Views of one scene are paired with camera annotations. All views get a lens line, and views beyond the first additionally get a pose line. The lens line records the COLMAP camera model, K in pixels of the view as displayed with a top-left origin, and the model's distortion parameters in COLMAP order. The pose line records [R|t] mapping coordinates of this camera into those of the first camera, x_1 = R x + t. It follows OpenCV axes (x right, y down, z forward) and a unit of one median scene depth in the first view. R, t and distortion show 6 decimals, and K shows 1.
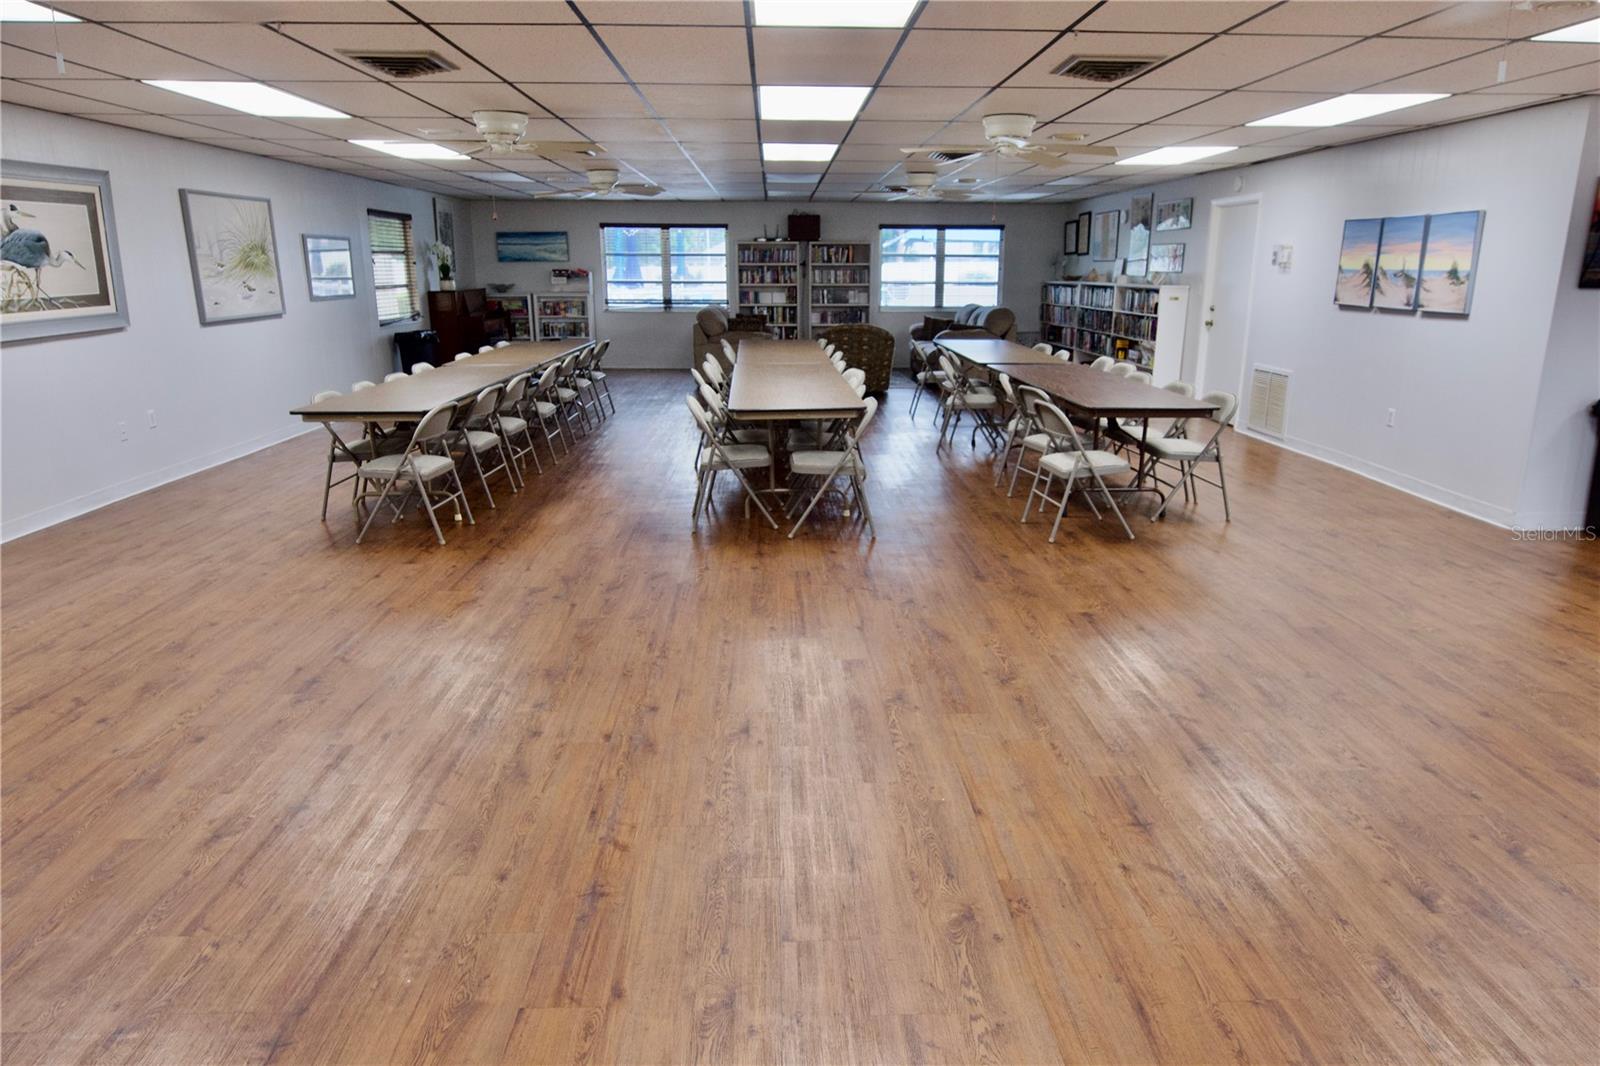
lens RADIAL K [[981.3, 0, 799.1], [0, 981.3, 530.4], [0, 0, 1]] dist [-0.014641, 0.000550]
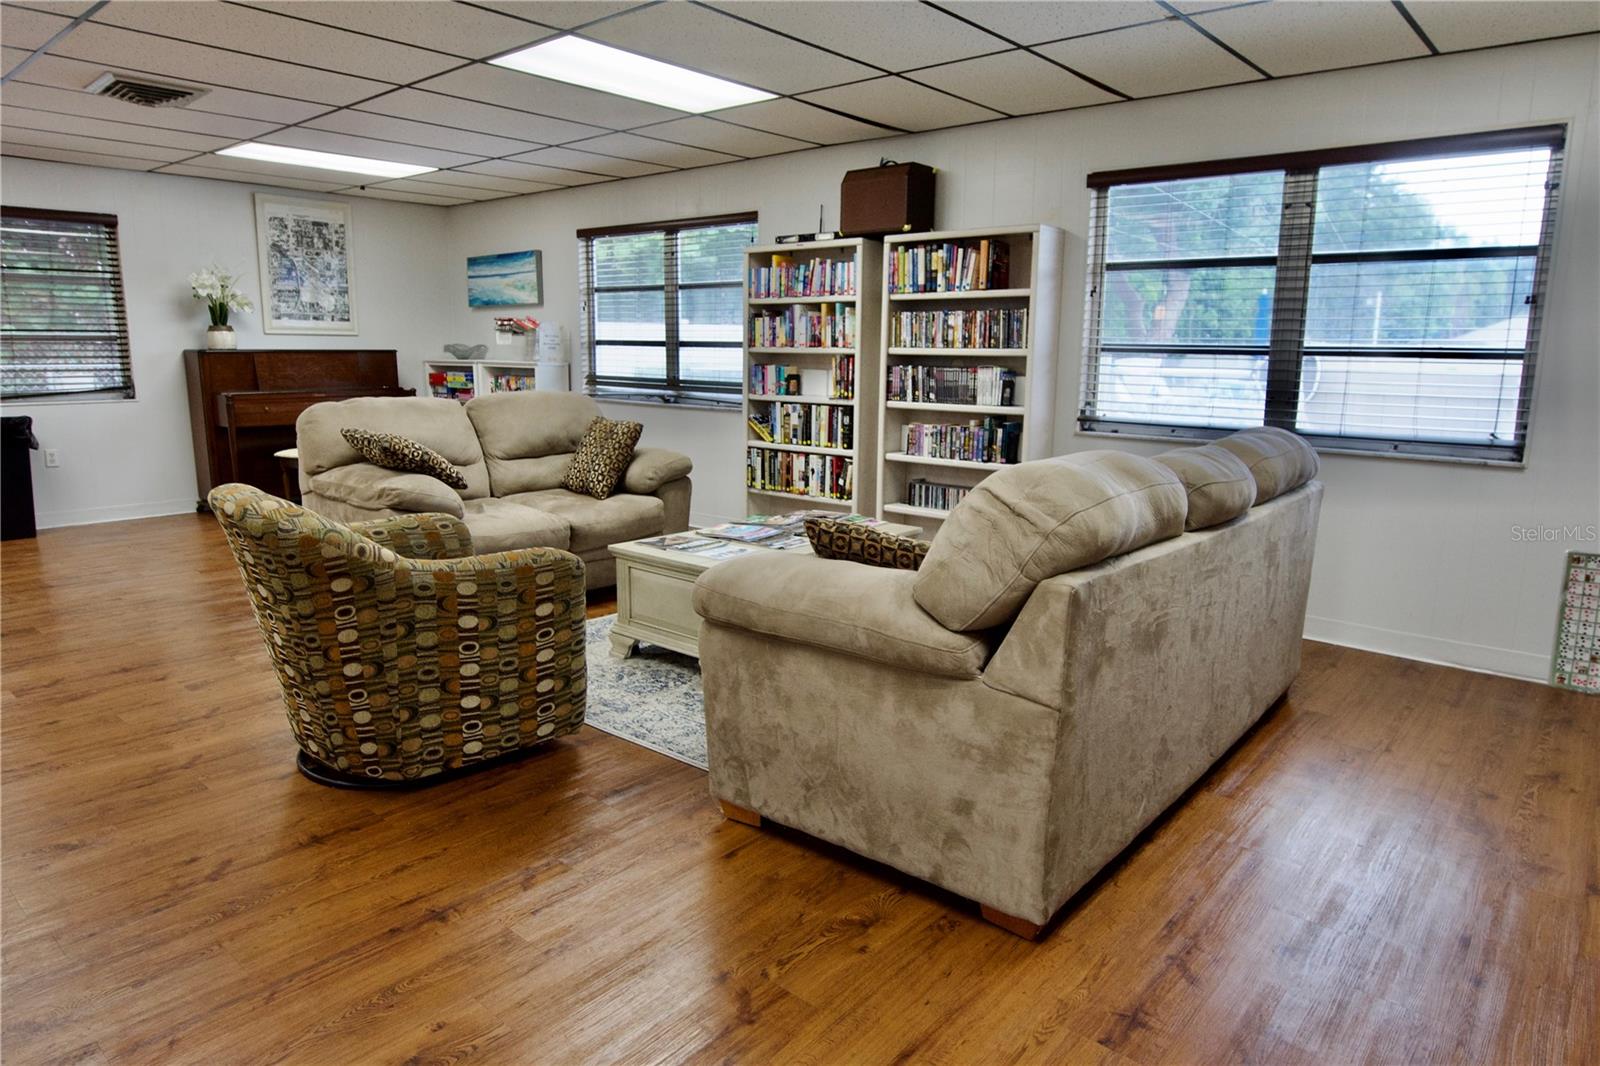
lens RADIAL K [[981.3, 0, 802.6], [0, 981.3, 530.0], [0, 0, 1]] dist [-0.014641, 0.000550]
pose [[0.737290, 0.130355, -0.662880, 0.245366], [-0.172442, 0.985018, 0.001904, -0.178283], [0.653197, 0.112904, 0.748723, 0.705280]]
